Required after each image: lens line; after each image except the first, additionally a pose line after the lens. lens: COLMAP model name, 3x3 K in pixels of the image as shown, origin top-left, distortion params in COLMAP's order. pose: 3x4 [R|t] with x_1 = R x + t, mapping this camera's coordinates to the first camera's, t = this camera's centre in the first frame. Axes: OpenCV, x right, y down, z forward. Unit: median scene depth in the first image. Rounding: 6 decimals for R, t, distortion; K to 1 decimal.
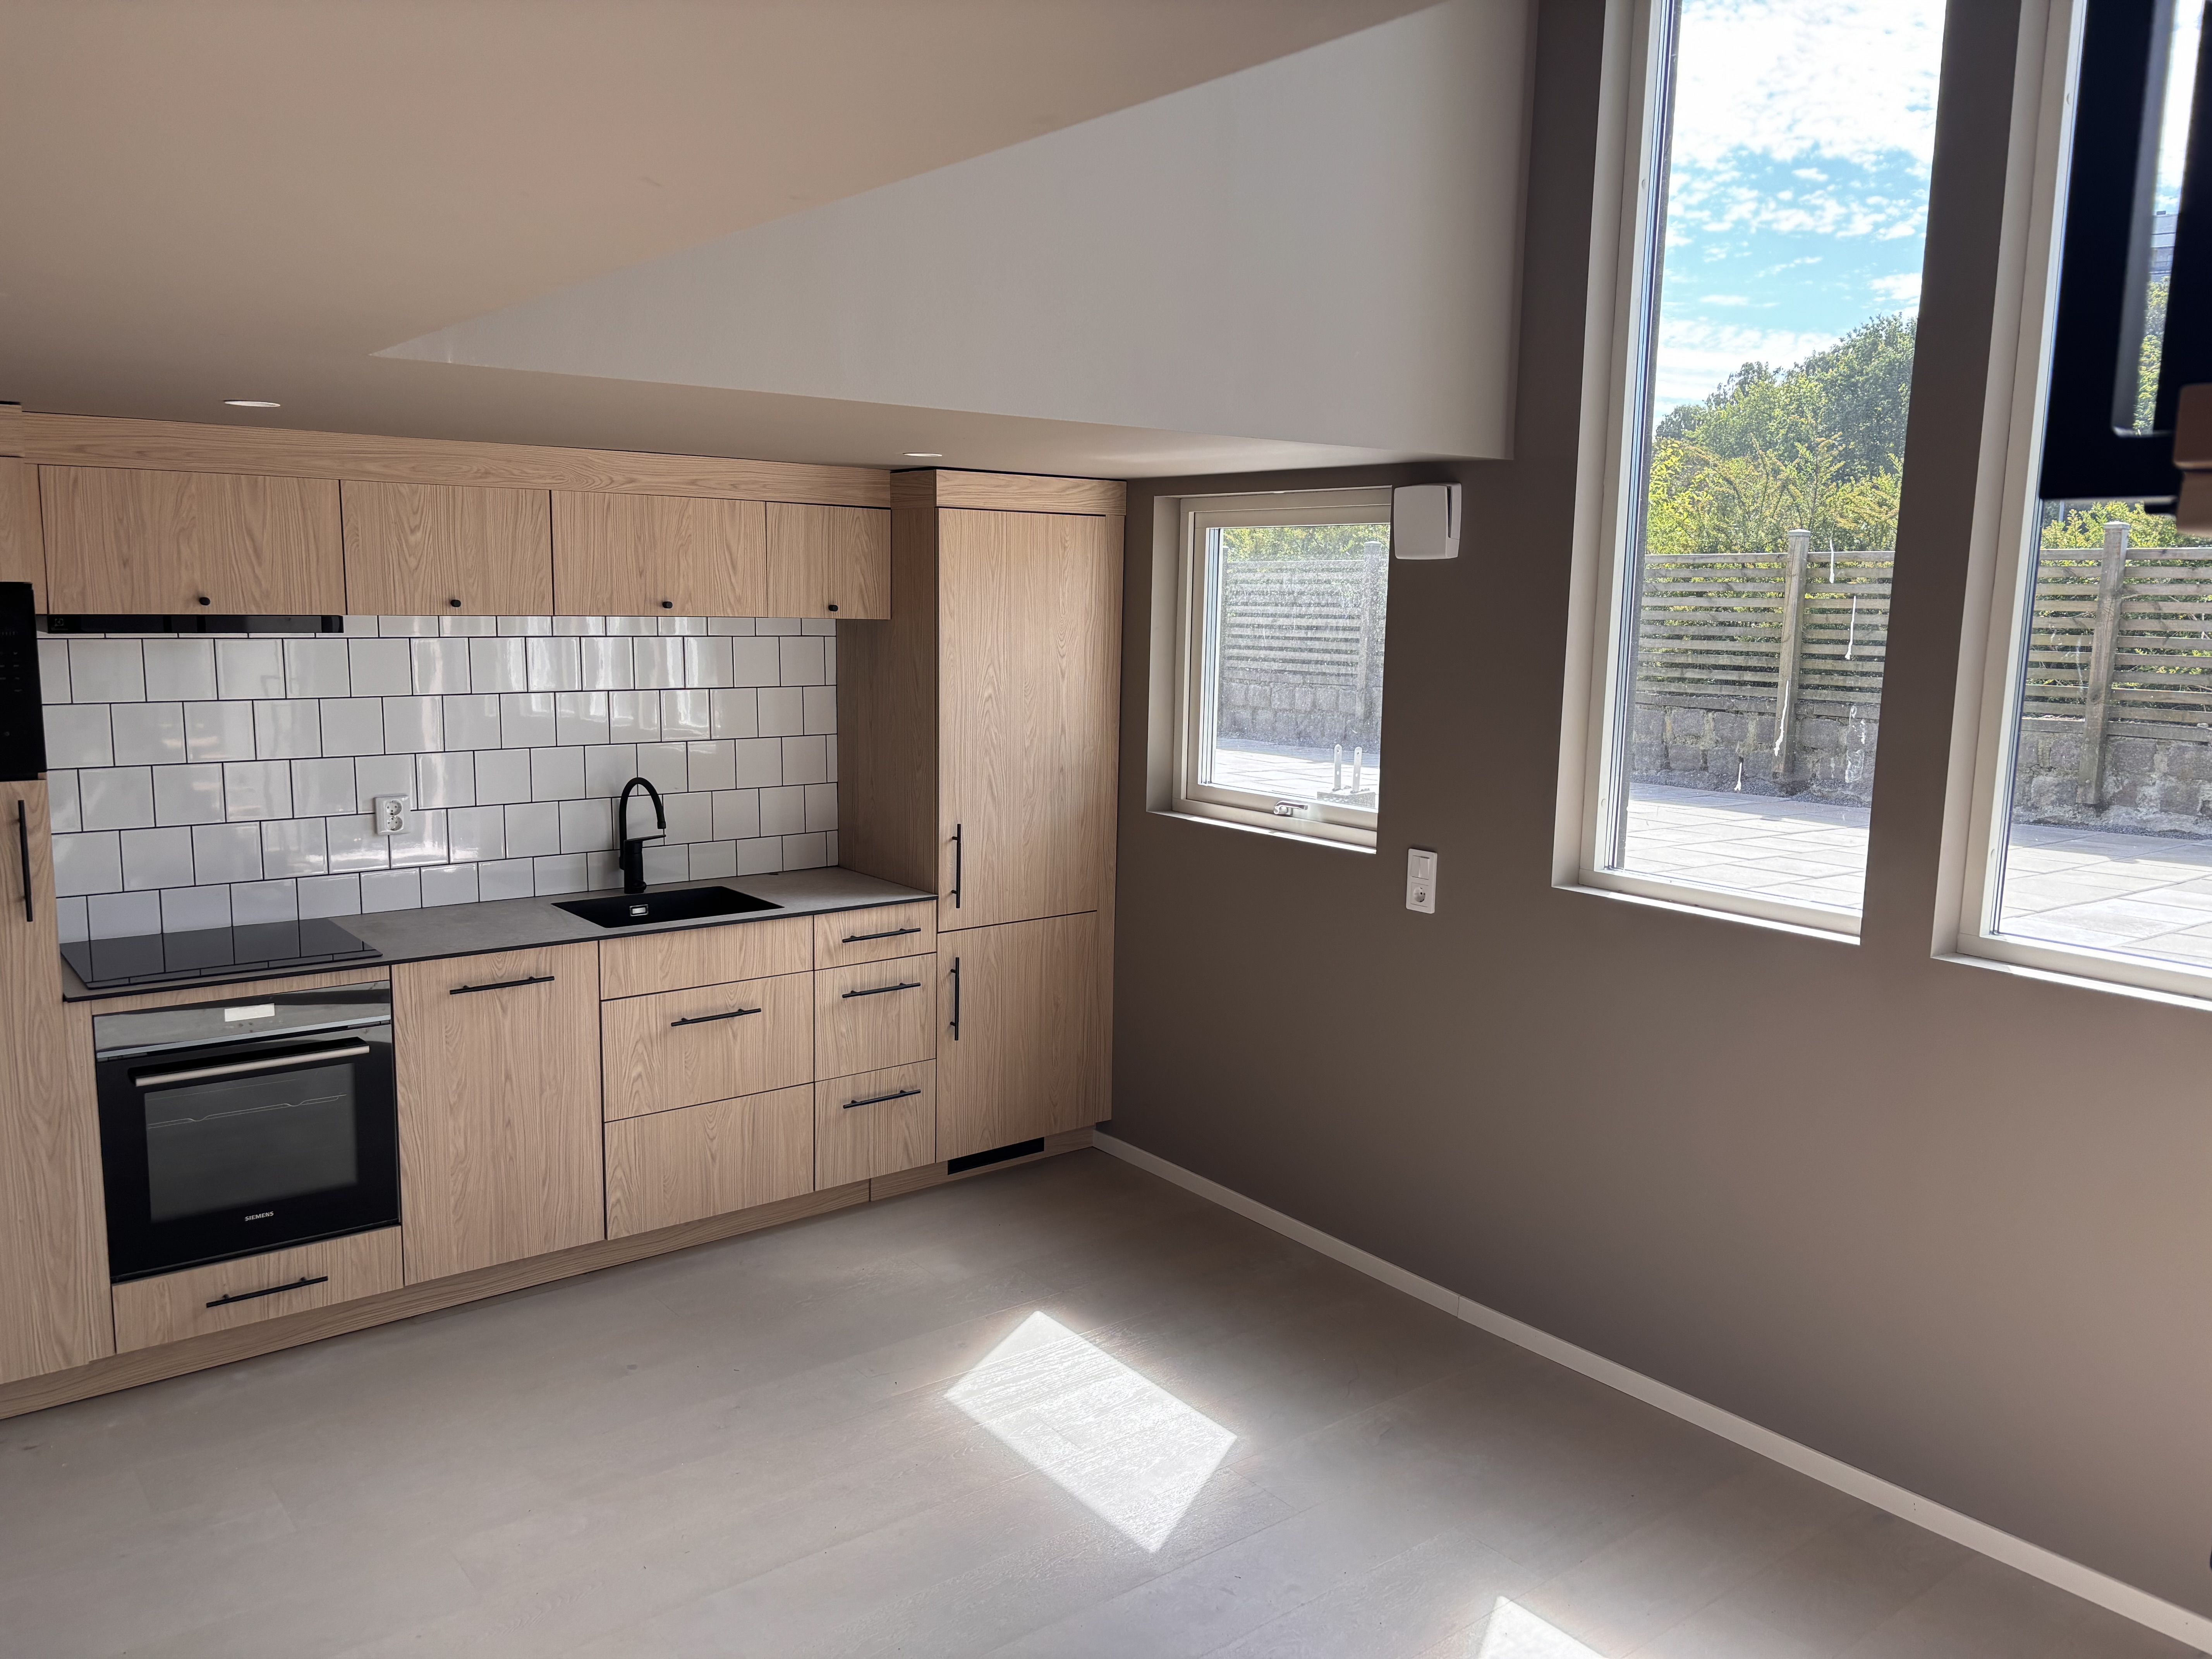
lens RADIAL K [[1664.3, 0, 1102.9], [0, 1664.3, 831.2], [0, 0, 1]] dist [0.048826, -0.024965]
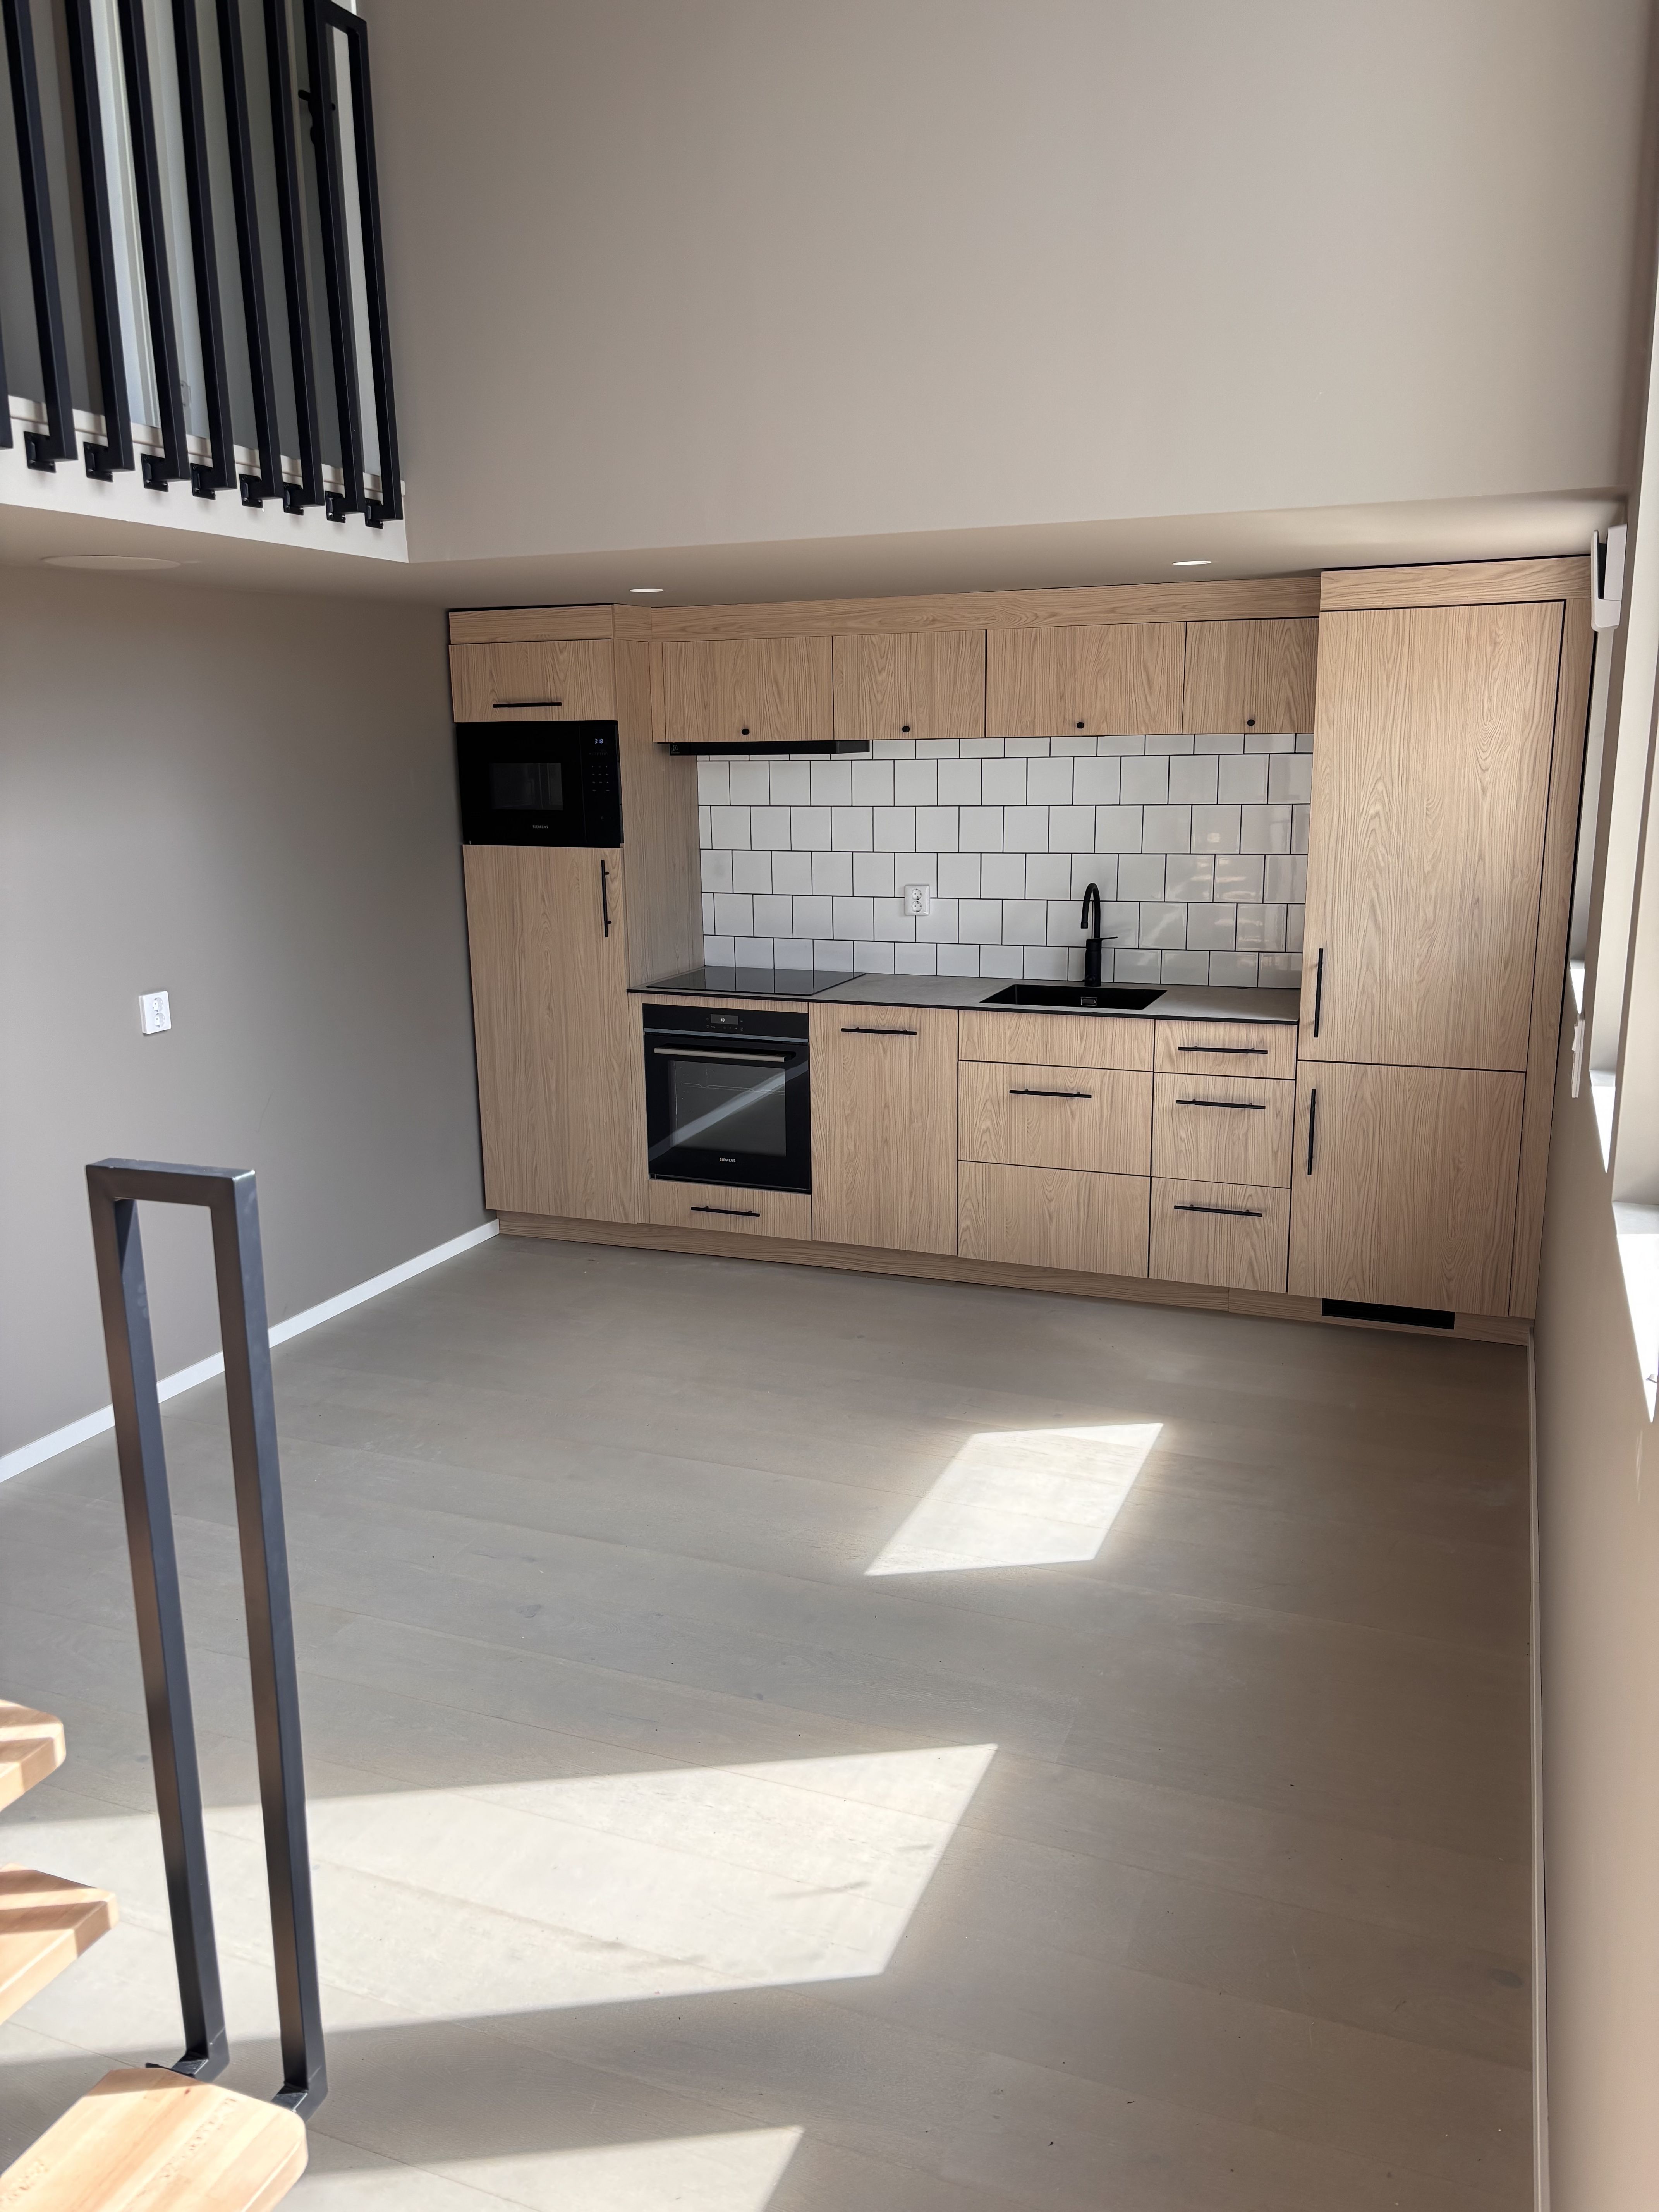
lens RADIAL K [[1664.3, 0, 824.5], [0, 1664.3, 1107.8], [0, 0, 1]] dist [0.048826, -0.024965]
pose [[0.503637, 0.169897, -0.847045, 0.637276], [-0.100899, 0.985330, 0.137640, -0.019362], [0.858003, 0.016145, 0.513391, 0.280412]]
